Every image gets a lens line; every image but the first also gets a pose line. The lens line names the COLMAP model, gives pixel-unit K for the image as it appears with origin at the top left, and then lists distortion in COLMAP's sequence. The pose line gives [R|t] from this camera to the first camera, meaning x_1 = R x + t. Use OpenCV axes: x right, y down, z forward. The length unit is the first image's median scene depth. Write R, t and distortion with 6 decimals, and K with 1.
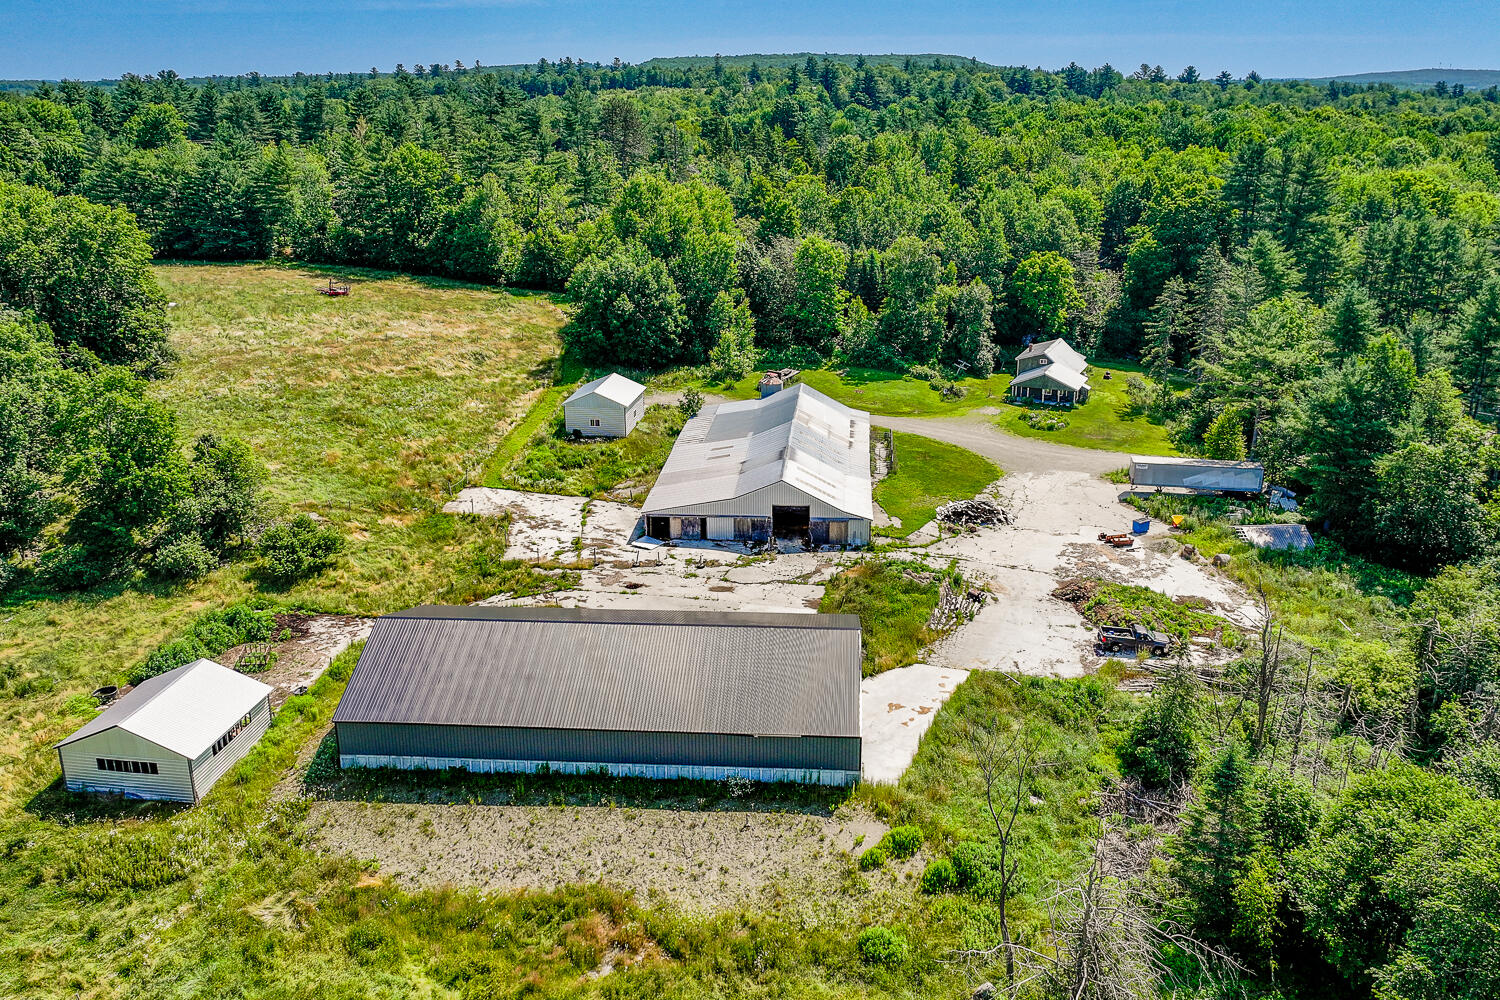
lens RADIAL K [[1231.7, 0, 751.5], [0, 1231.7, 462.9], [0, 0, 1]] dist [-0.007246, -0.005911]
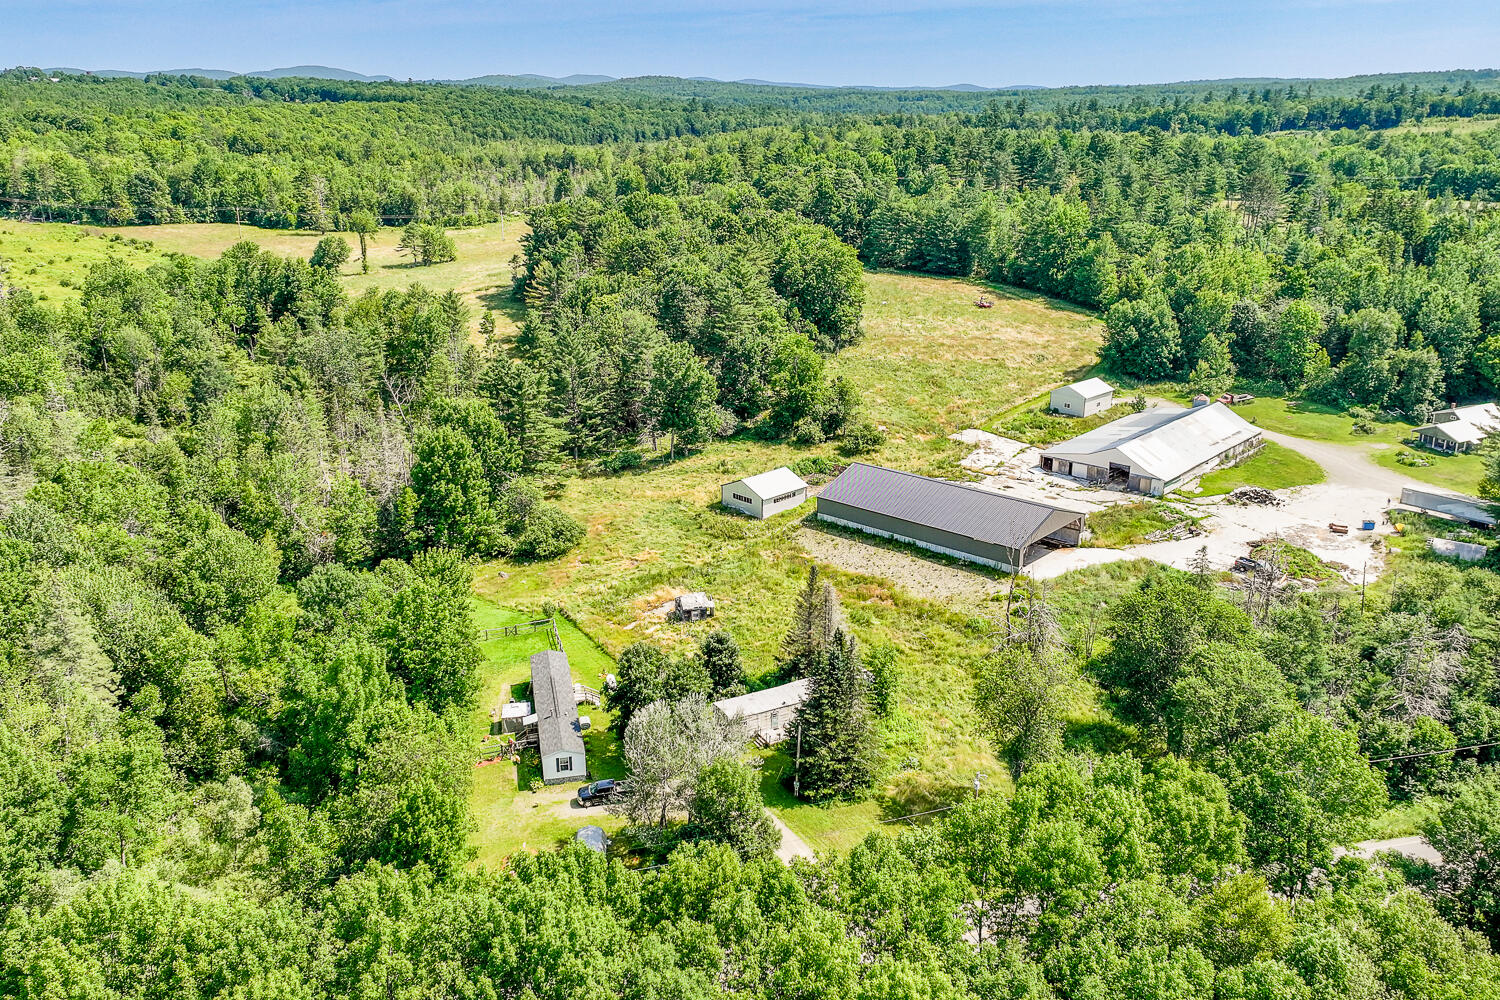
lens RADIAL K [[1231.7, 0, 751.5], [0, 1231.7, 462.9], [0, 0, 1]] dist [-0.007246, -0.005911]
pose [[0.786244, 0.174988, -0.592621, 0.605578], [-0.175599, 0.982797, 0.057227, 0.024632], [0.592440, 0.059069, 0.803446, -0.611535]]
